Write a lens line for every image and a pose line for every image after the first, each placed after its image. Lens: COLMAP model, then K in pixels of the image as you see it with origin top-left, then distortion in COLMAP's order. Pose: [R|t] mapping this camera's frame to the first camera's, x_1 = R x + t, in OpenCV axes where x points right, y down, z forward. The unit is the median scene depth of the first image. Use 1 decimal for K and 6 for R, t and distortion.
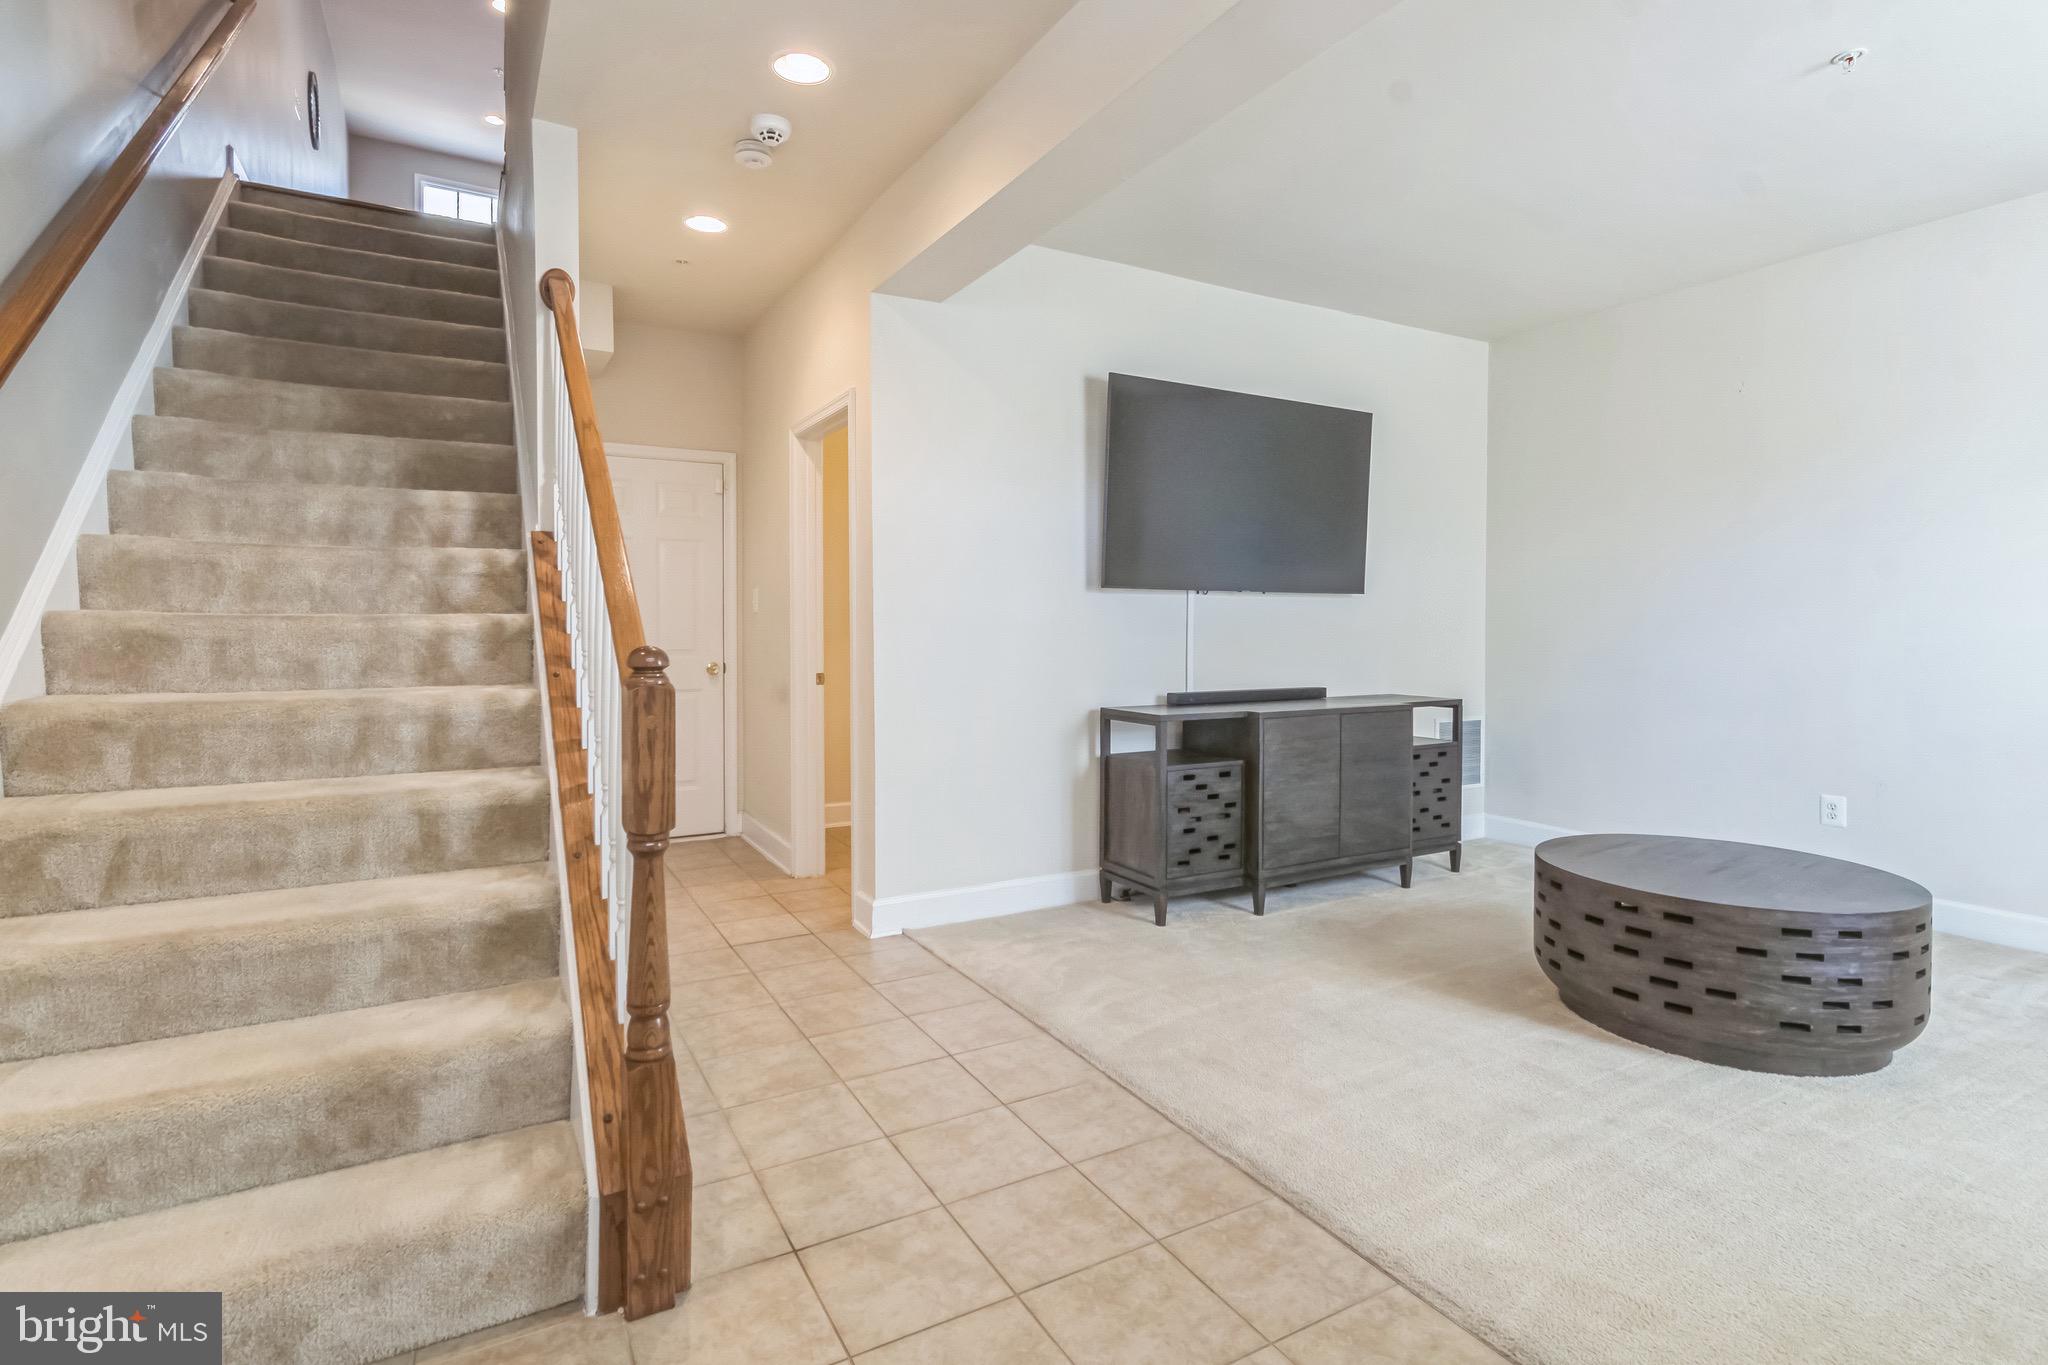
lens RADIAL K [[947.6, 0, 1018.3], [0, 947.6, 651.0], [0, 0, 1]] dist [0.001065, -0.000632]
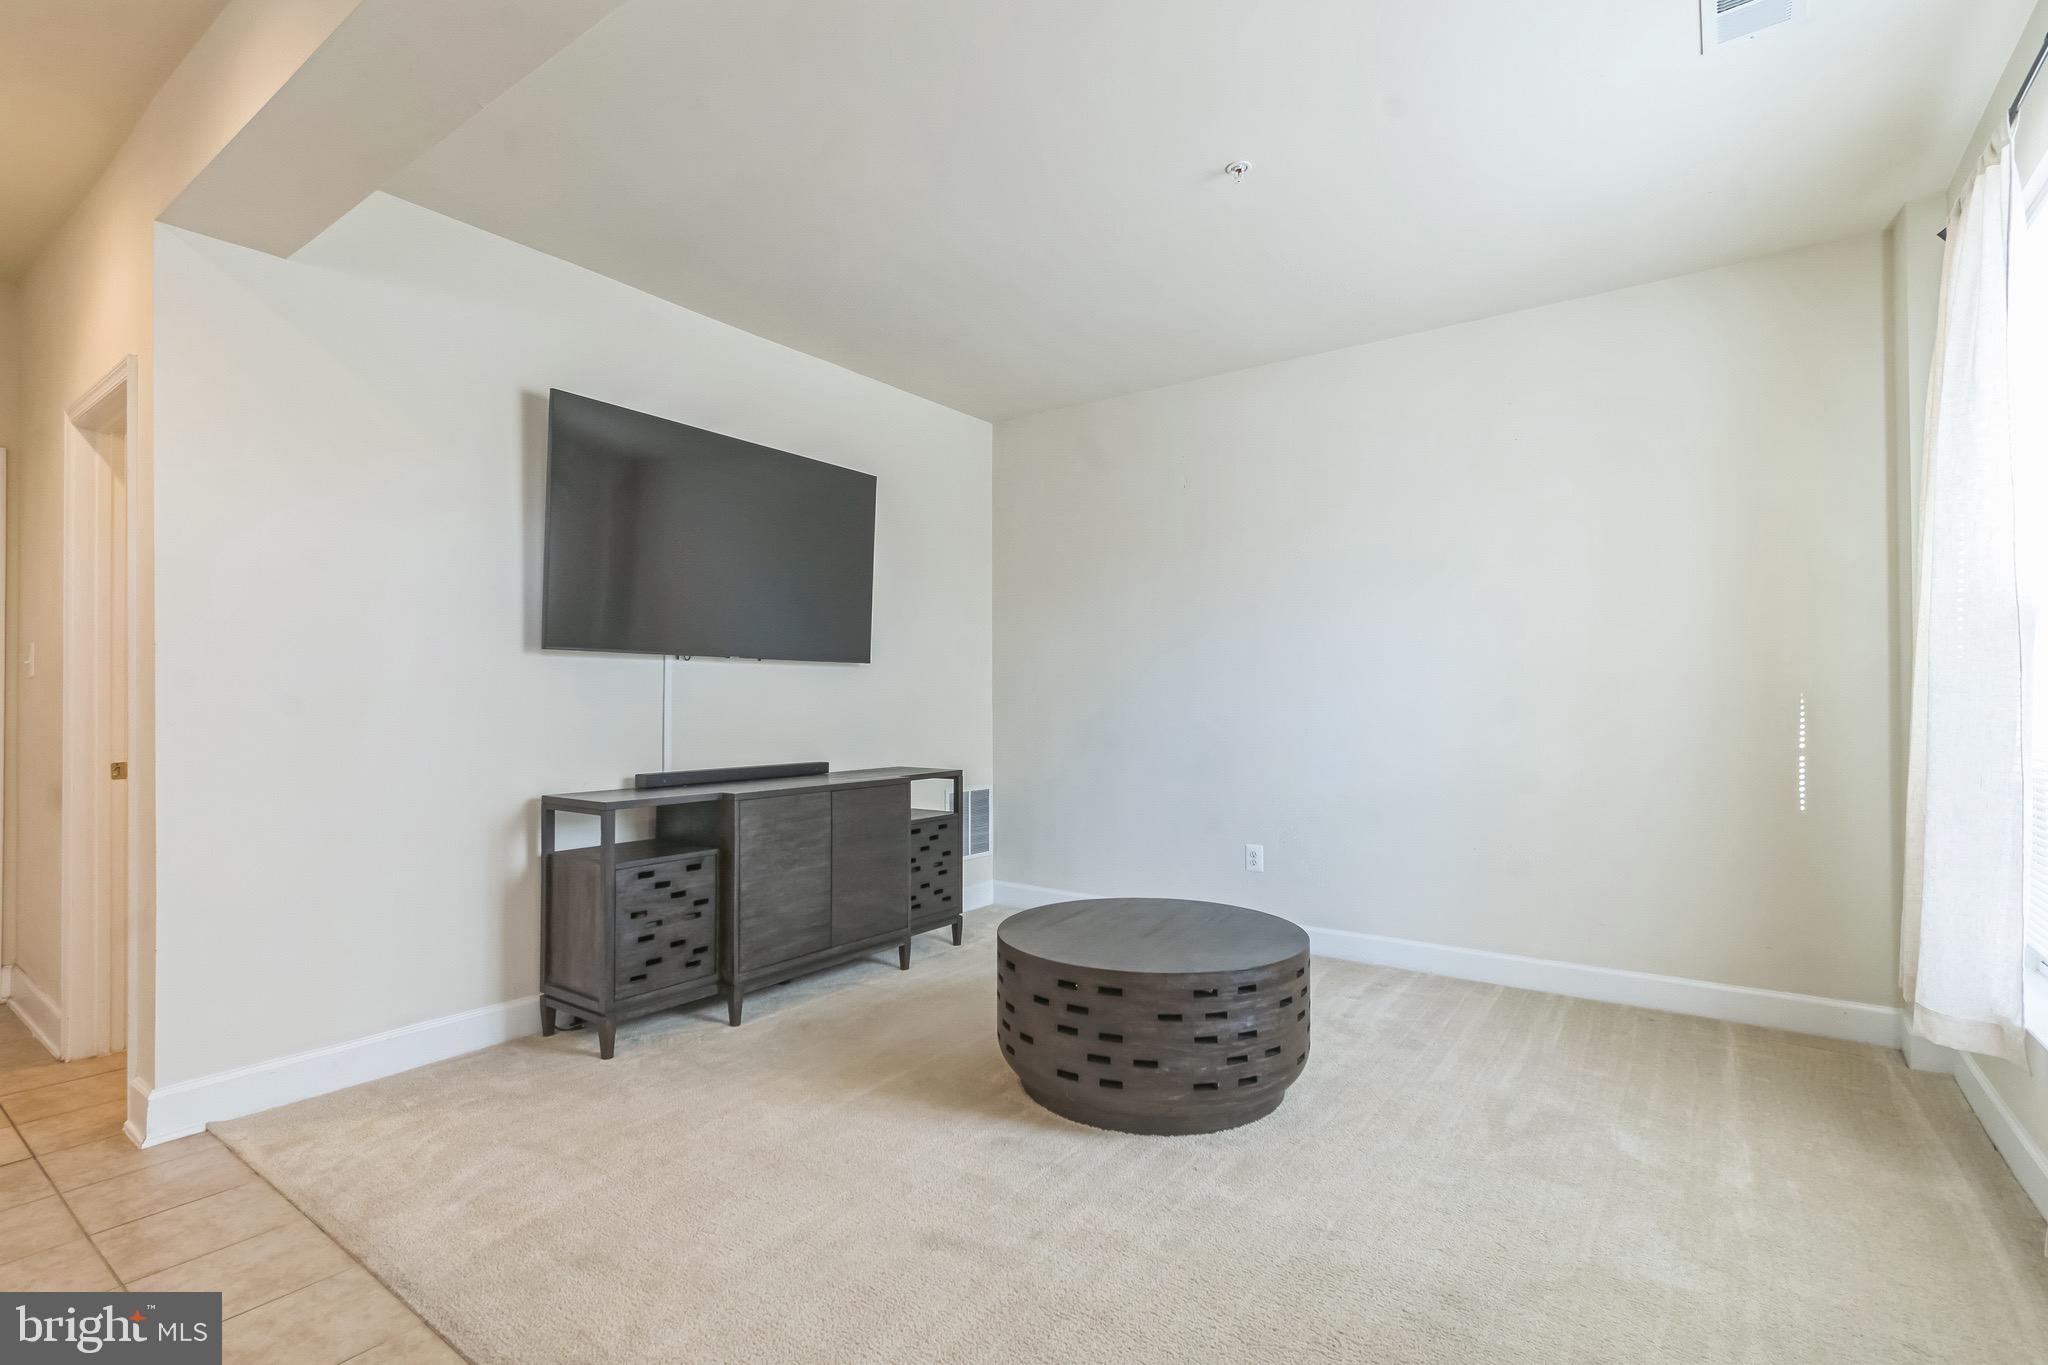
lens RADIAL K [[937.1, 0, 1026.2], [0, 937.1, 704.7], [0, 0, 1]] dist [0.000776, -0.000175]
pose [[0.901241, -0.002674, 0.433309, 0.122993], [0.012204, 0.999741, -0.019214, 0.002469], [-0.433146, 0.022605, 0.901040, 0.098357]]
